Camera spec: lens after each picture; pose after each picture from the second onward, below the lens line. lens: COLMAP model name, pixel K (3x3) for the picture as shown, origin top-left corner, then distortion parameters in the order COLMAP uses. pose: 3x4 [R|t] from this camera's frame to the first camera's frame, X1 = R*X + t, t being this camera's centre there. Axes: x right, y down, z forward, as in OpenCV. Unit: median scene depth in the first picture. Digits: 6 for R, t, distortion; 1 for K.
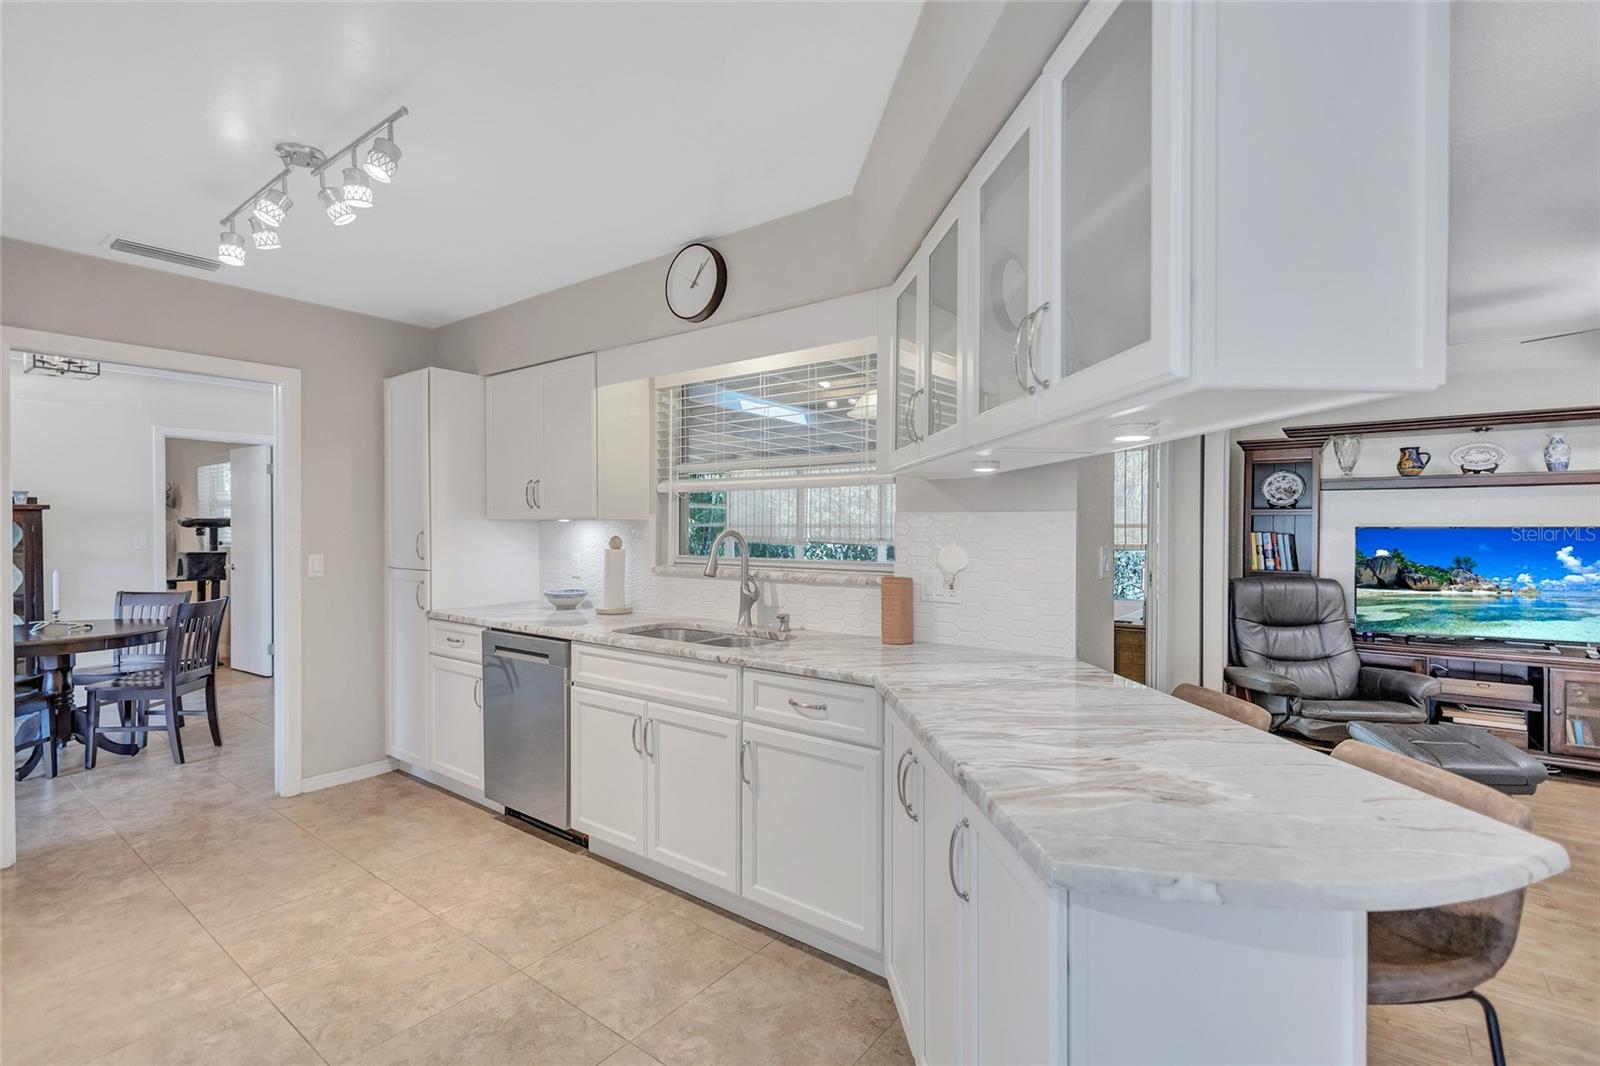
lens RADIAL K [[735.5, 0, 798.5], [0, 735.5, 532.3], [0, 0, 1]] dist [0.008598, -0.000996]
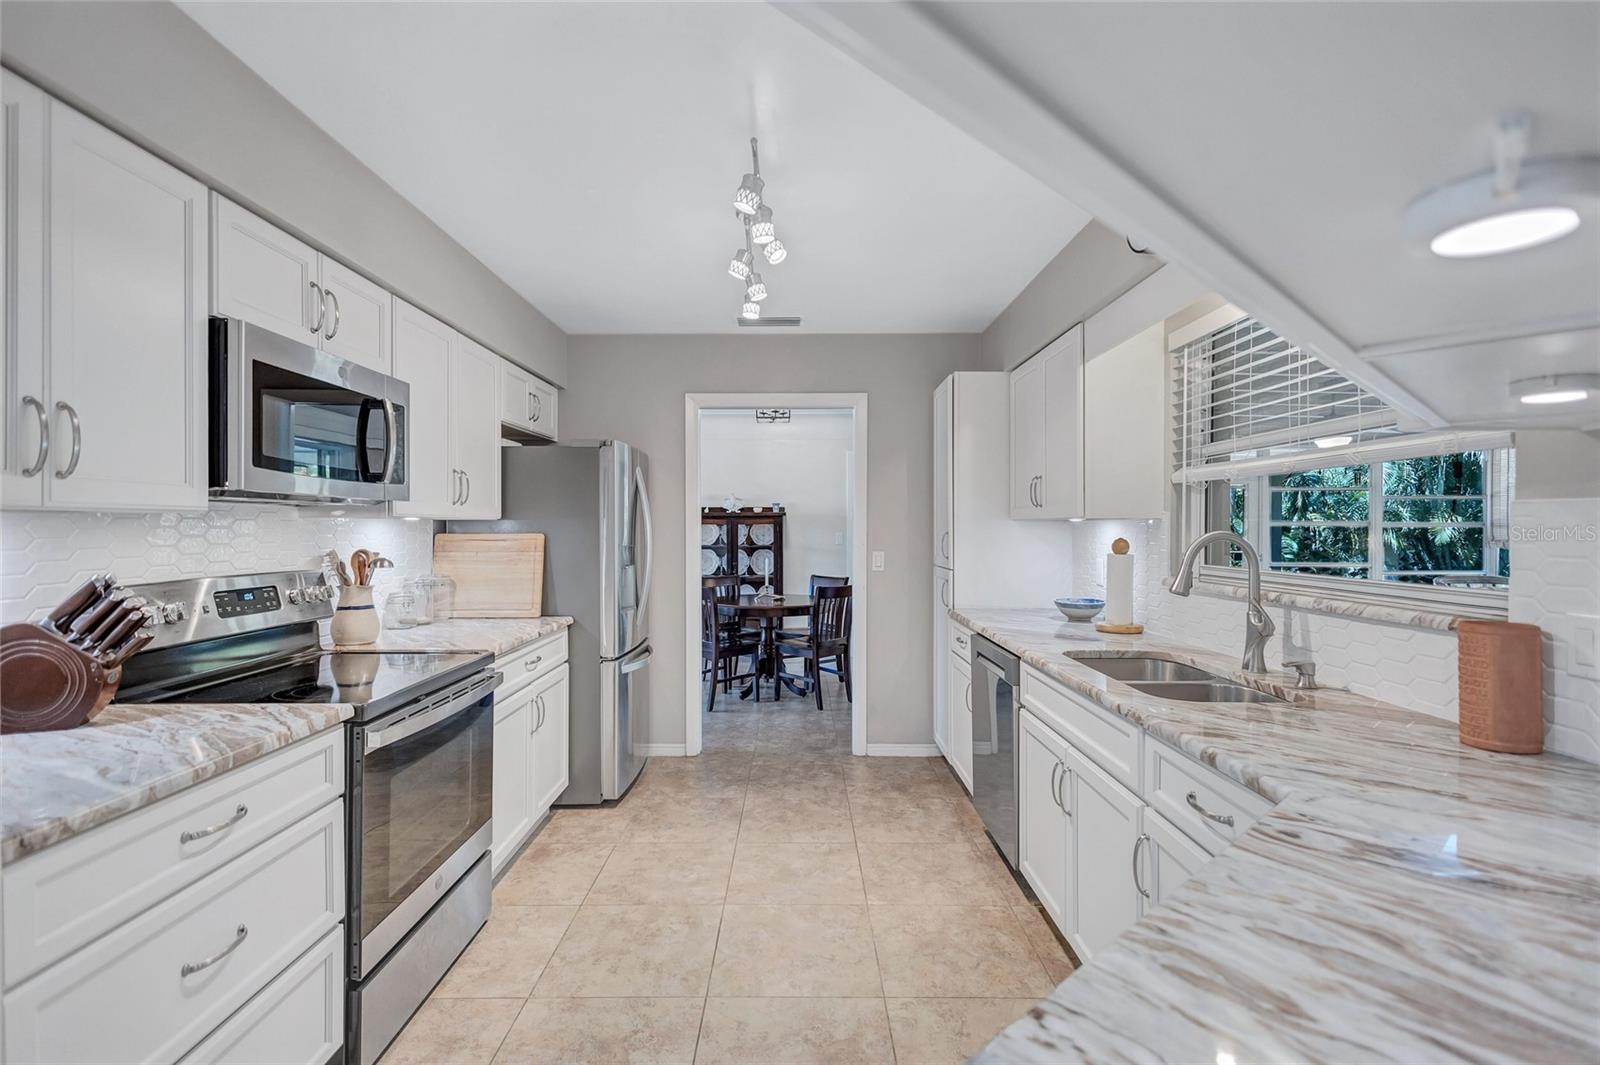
lens RADIAL K [[735.5, 0, 798.5], [0, 735.5, 531.8], [0, 0, 1]] dist [0.008598, -0.000996]
pose [[0.606208, 0.003968, -0.795297, 0.213569], [-0.004194, 0.999990, 0.001793, -0.002349], [0.795295, 0.002248, 0.606218, 0.238515]]
